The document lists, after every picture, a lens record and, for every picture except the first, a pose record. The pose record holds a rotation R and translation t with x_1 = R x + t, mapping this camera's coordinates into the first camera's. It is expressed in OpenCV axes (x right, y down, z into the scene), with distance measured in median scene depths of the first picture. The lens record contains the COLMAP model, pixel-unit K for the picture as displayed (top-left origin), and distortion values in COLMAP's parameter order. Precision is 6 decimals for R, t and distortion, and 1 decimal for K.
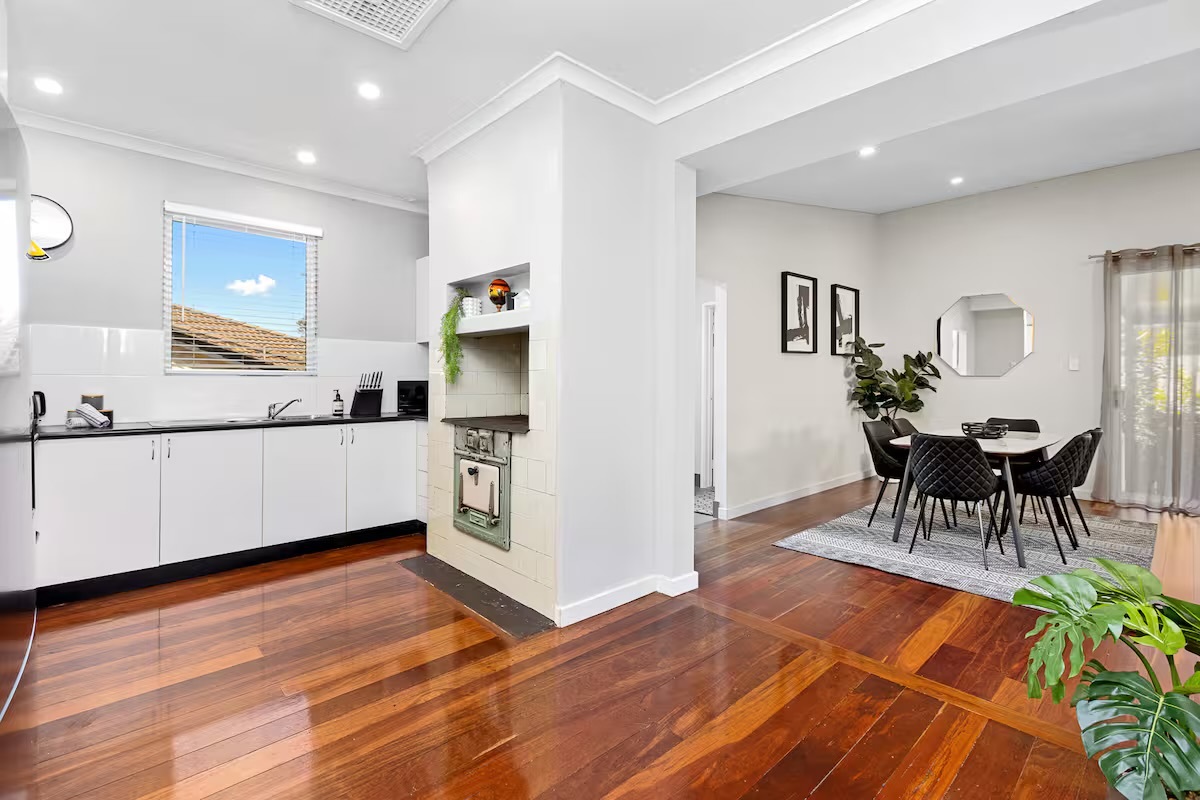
lens RADIAL K [[549.5, 0, 597.7], [0, 549.5, 370.6], [0, 0, 1]] dist [-0.000502, -0.000602]
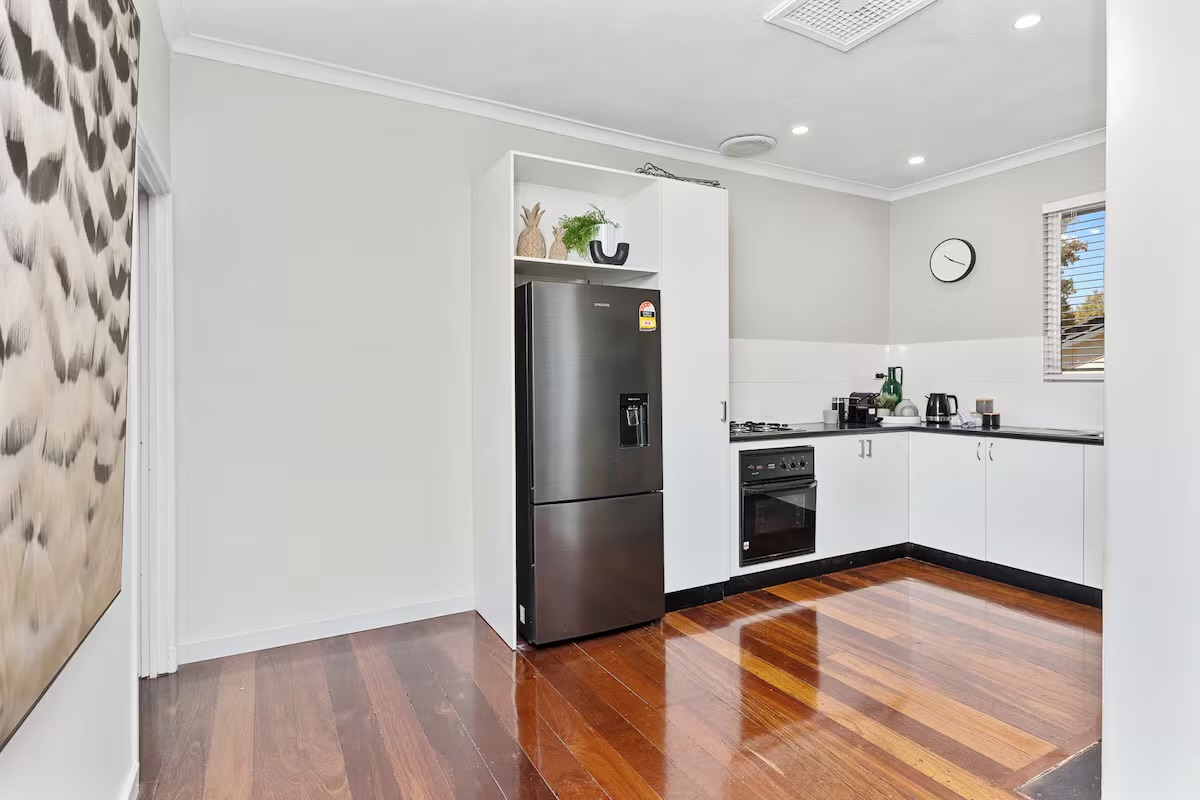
lens RADIAL K [[602.5, 0, 596.6], [0, 602.5, 386.7], [0, 0, 1]] dist [0.021747, -0.000142]
pose [[-0.238764, 0.001826, -0.971076, 0.592295], [0.010186, 0.999948, -0.000624, 0.011993], [0.971024, -0.010040, -0.238770, 0.622606]]
